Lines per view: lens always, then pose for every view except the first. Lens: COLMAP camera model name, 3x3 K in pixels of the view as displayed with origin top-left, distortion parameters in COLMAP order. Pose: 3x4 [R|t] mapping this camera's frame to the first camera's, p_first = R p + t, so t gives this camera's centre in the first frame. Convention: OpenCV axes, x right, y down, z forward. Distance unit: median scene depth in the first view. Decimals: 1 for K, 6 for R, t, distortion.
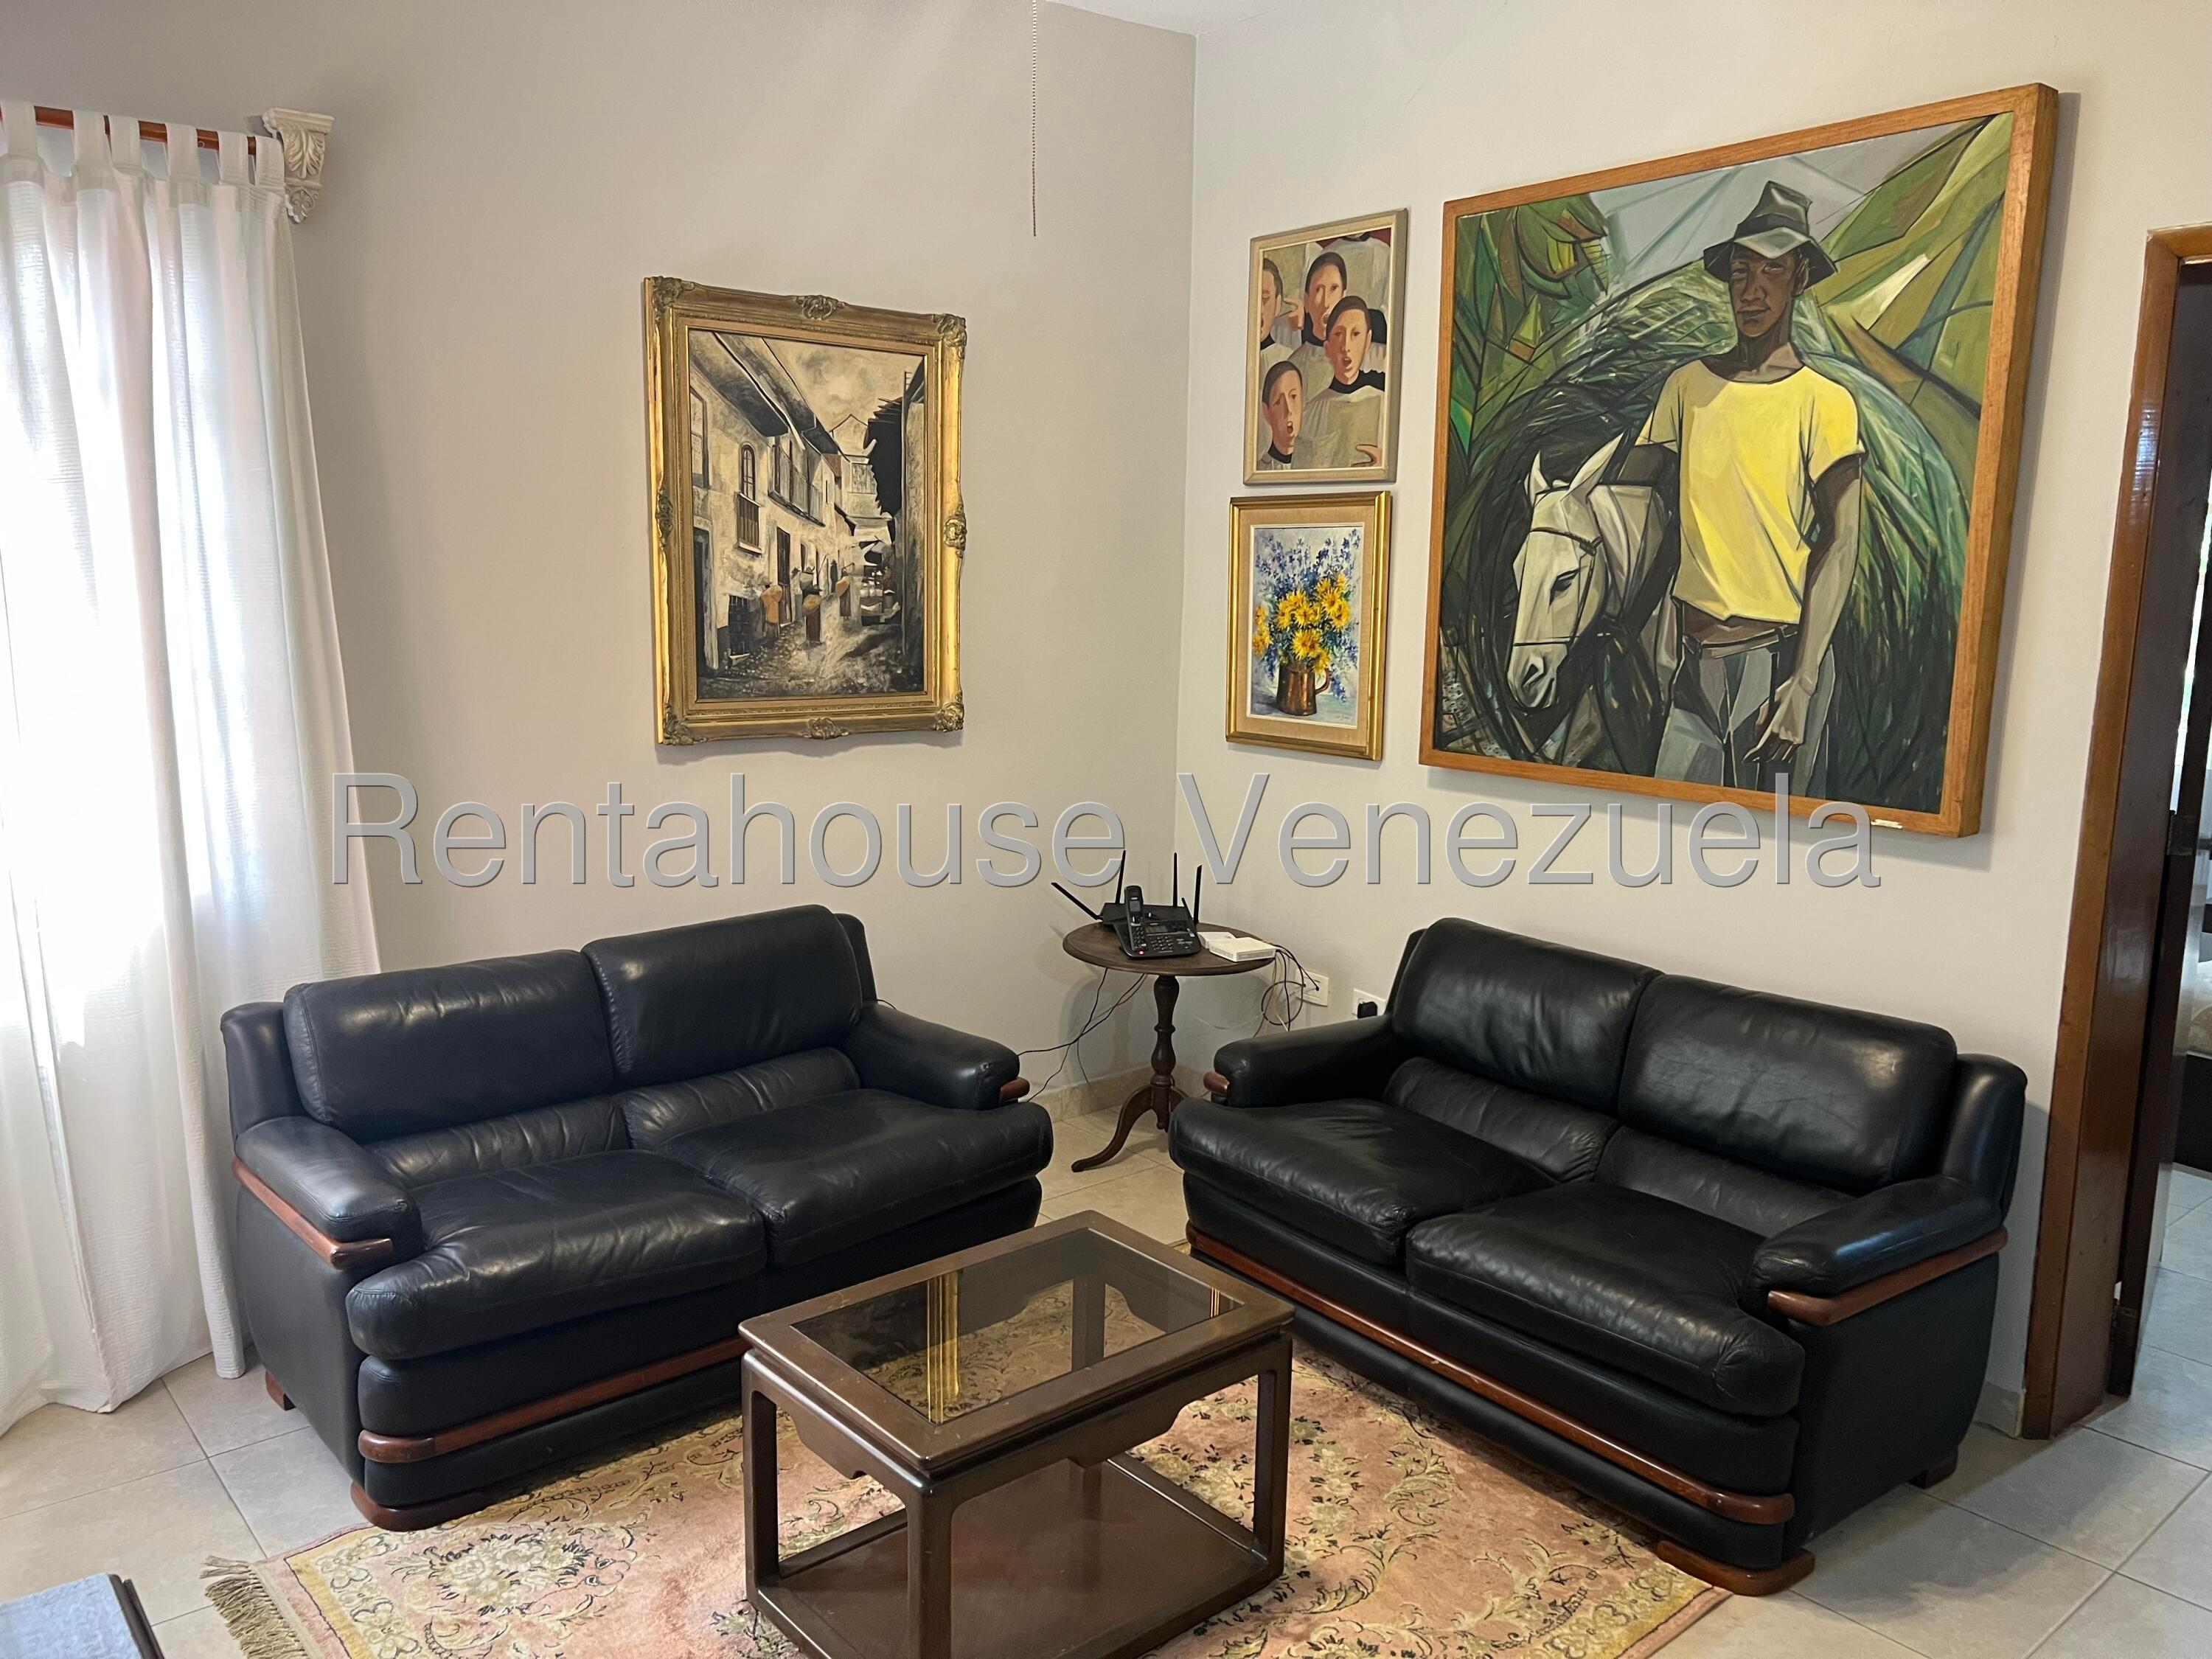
lens RADIAL K [[1667.7, 0, 1103.2], [0, 1667.7, 833.1], [0, 0, 1]] dist [0.054345, -0.059285]
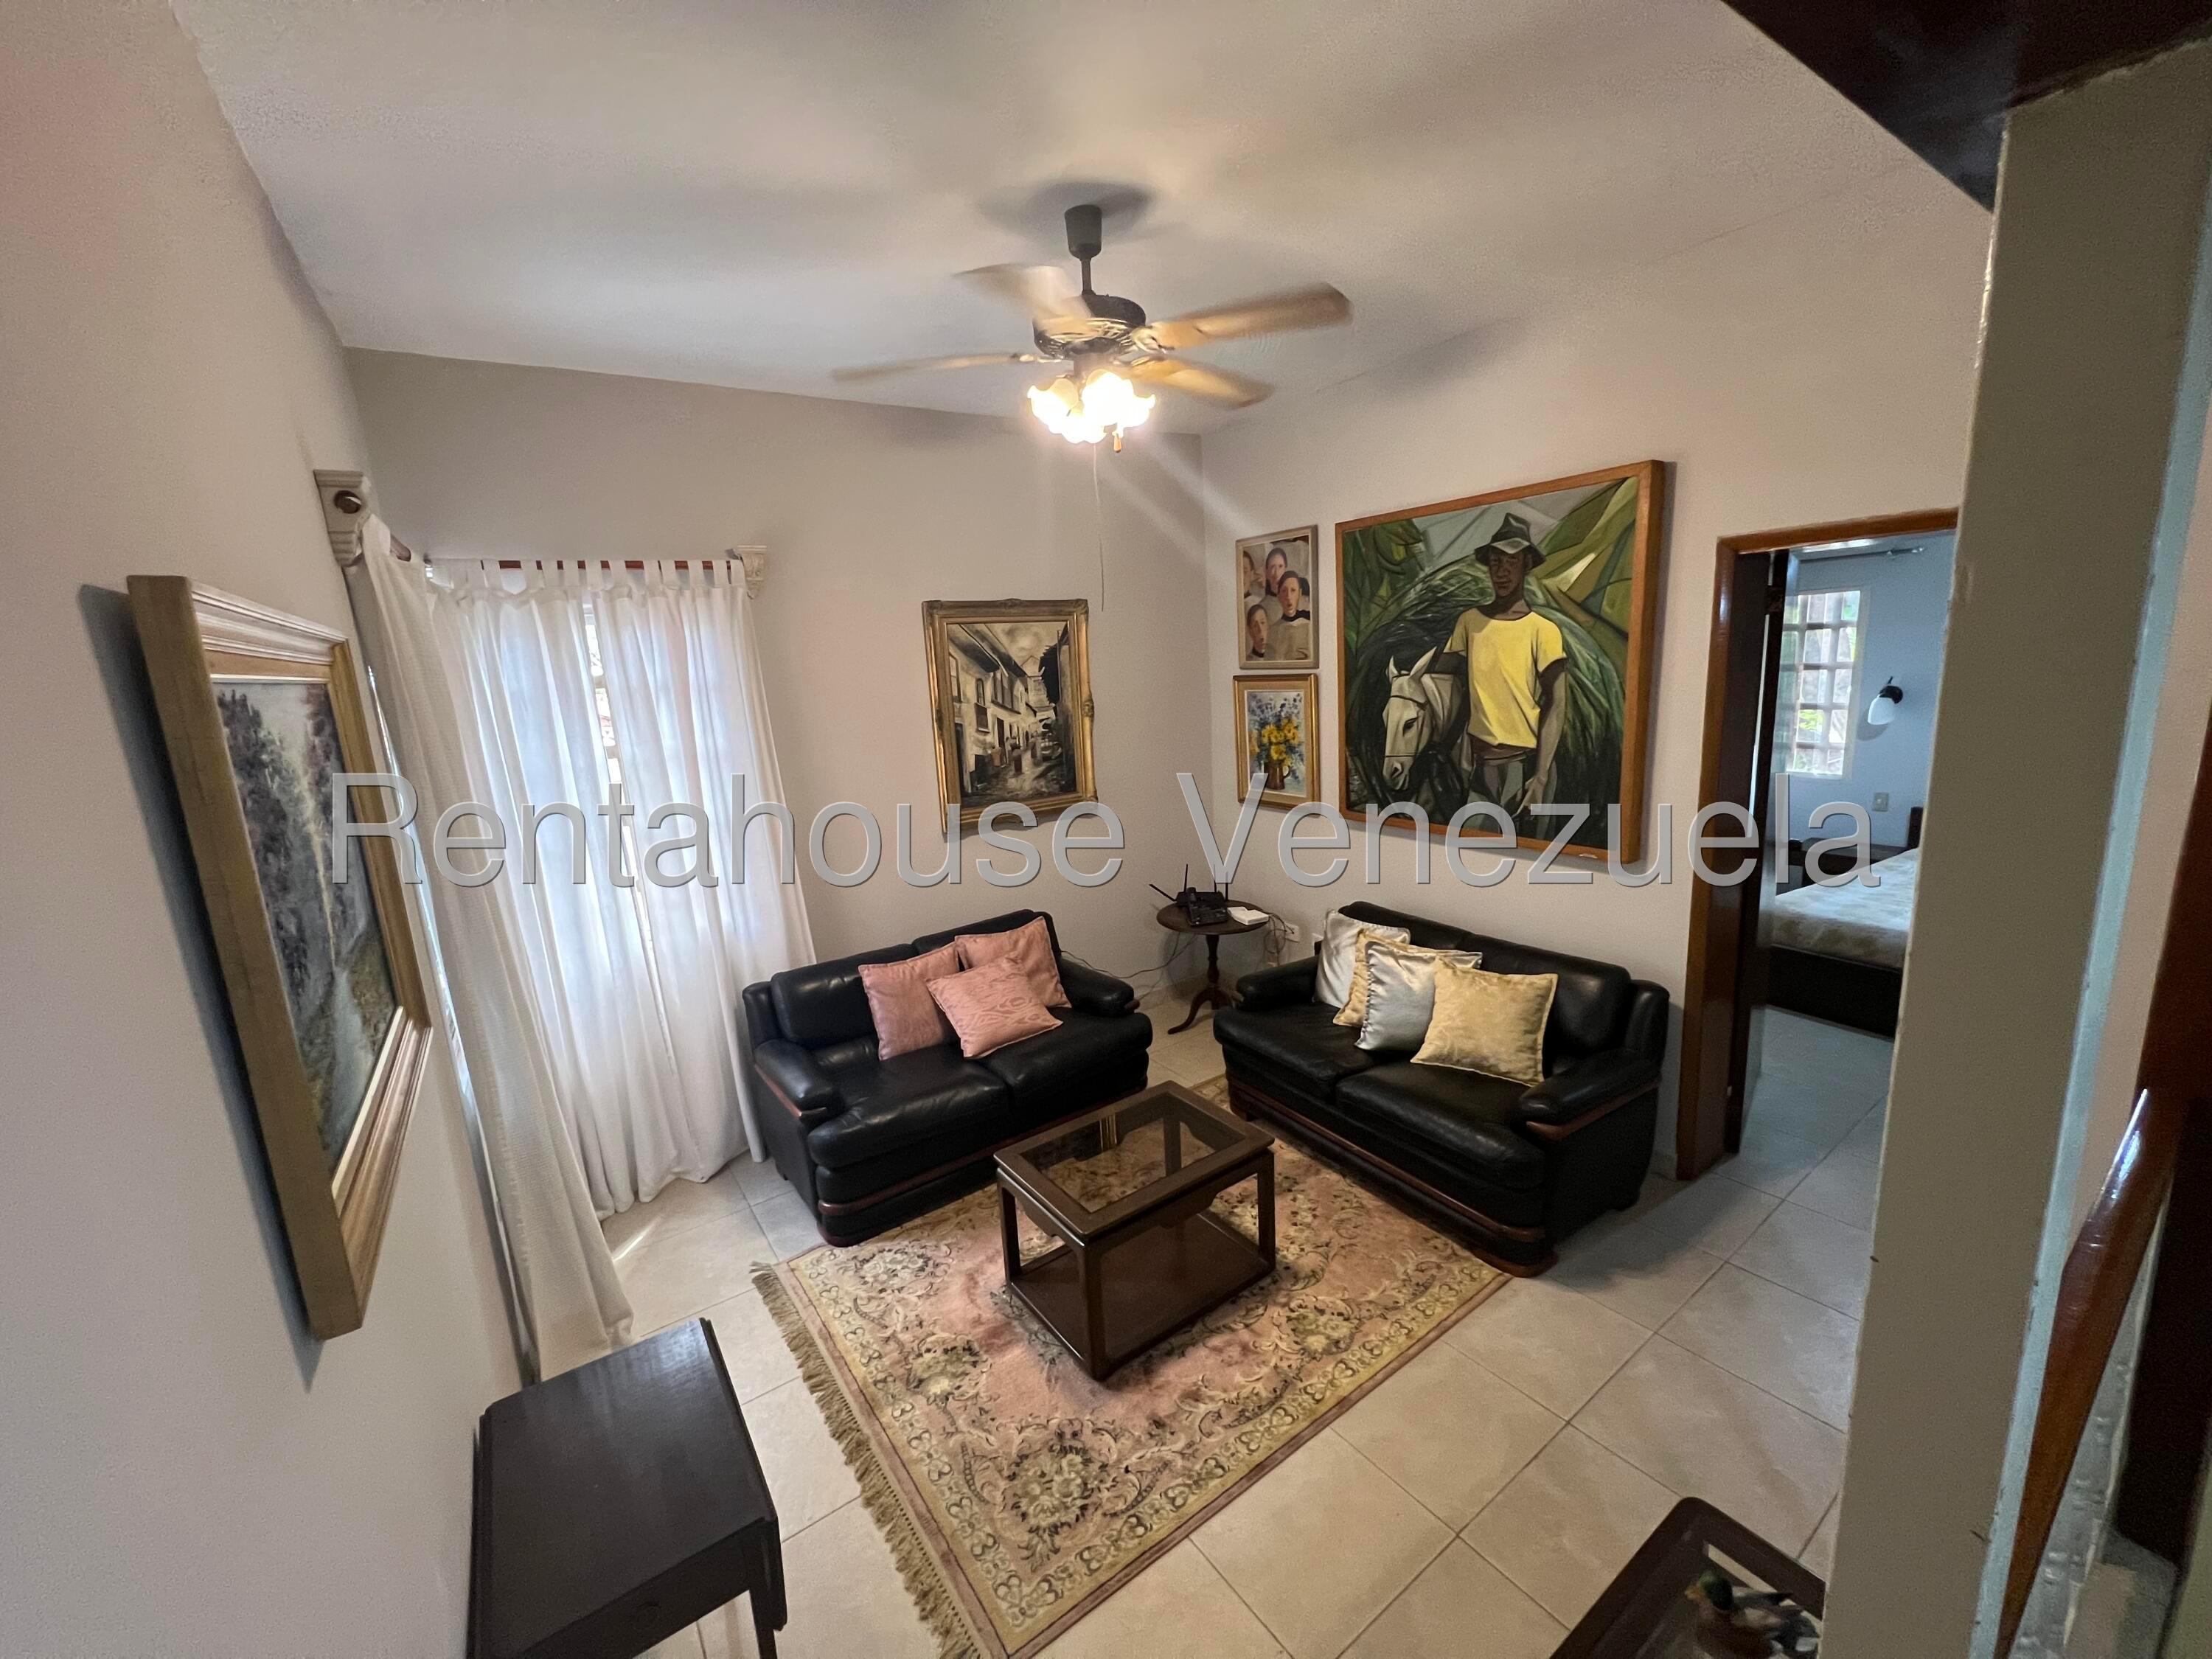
lens RADIAL K [[886.2, 0, 1110.2], [0, 886.2, 823.9], [0, 0, 1]] dist [0.000782, -0.000052]
pose [[0.994173, -0.053405, -0.093643, 0.033862], [0.055858, 0.998155, 0.023779, -0.096130], [0.092200, -0.028871, 0.995322, -0.025482]]
